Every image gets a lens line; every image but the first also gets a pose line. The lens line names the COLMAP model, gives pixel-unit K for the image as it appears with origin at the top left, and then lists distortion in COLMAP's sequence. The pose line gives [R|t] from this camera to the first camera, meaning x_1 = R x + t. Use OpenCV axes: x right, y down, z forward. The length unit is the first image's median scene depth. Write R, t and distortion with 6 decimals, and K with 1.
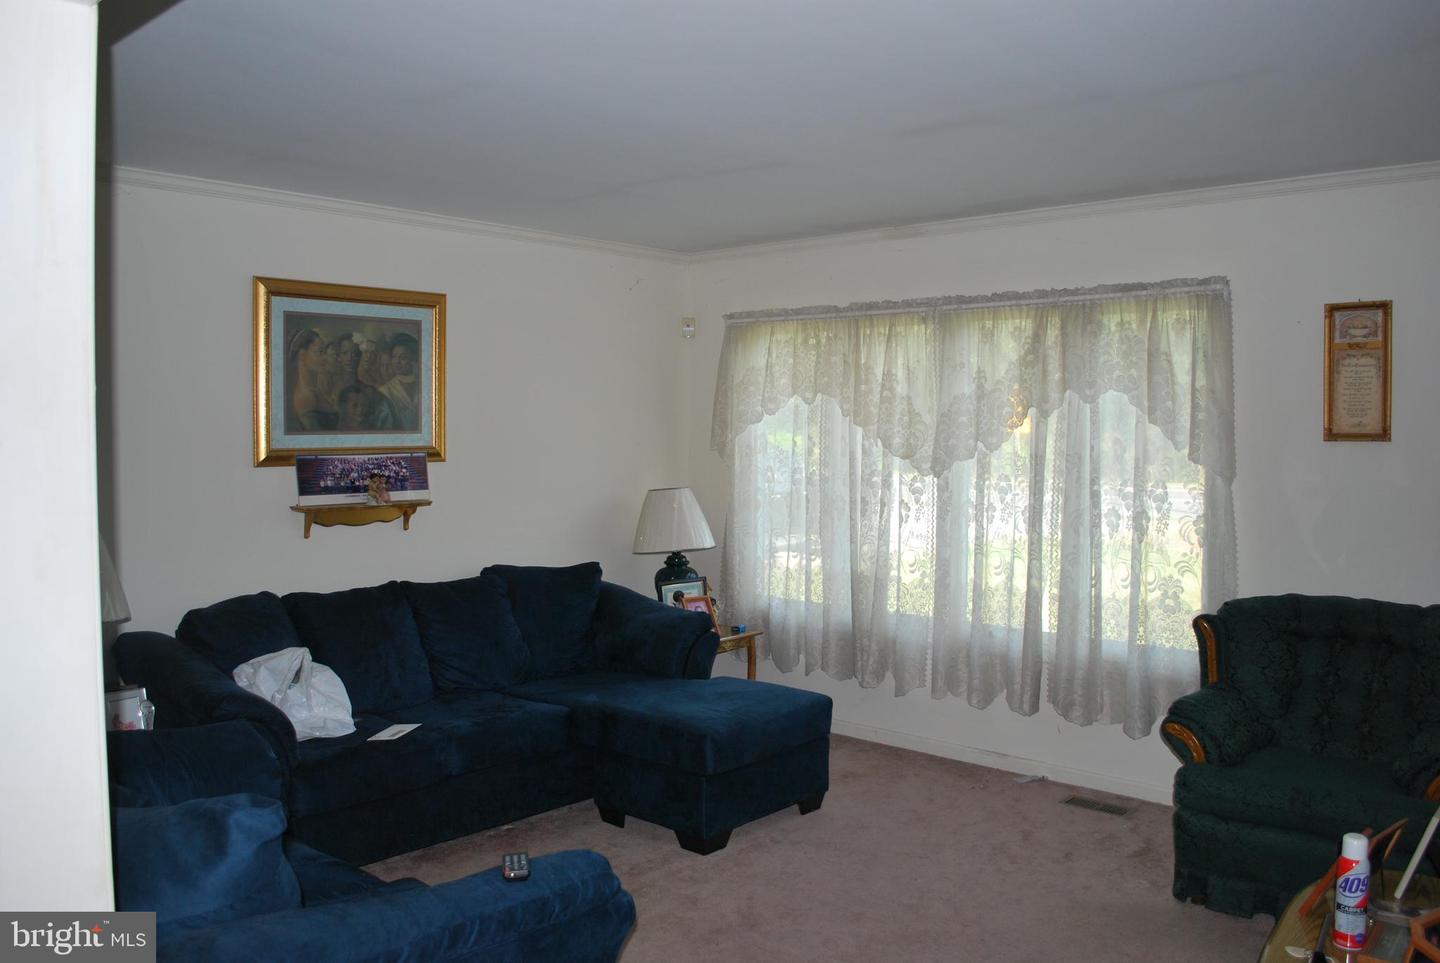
lens RADIAL K [[1148.6, 0, 720.0], [0, 1148.6, 481.5], [0, 0, 1]] dist [-0.072233, 0.009552]
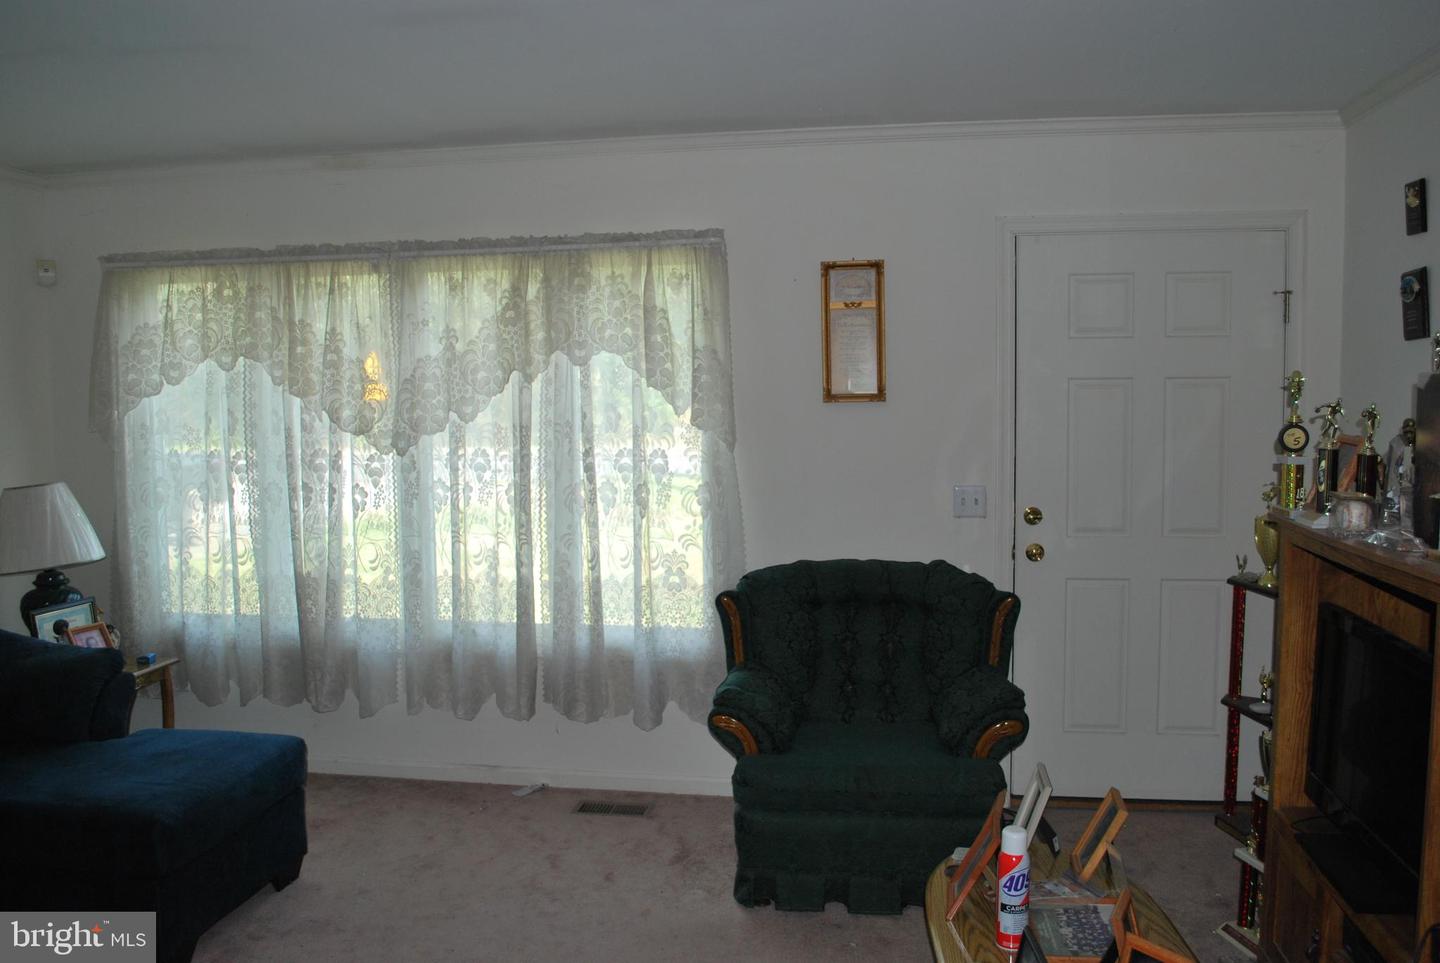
lens RADIAL K [[1148.6, 0, 720.0], [0, 1148.6, 481.5], [0, 0, 1]] dist [-0.072233, 0.009552]
pose [[0.848582, -0.054103, 0.526291, -0.058153], [0.040071, 0.998473, 0.038035, -0.007364], [-0.527545, -0.011187, 0.849453, 0.166916]]
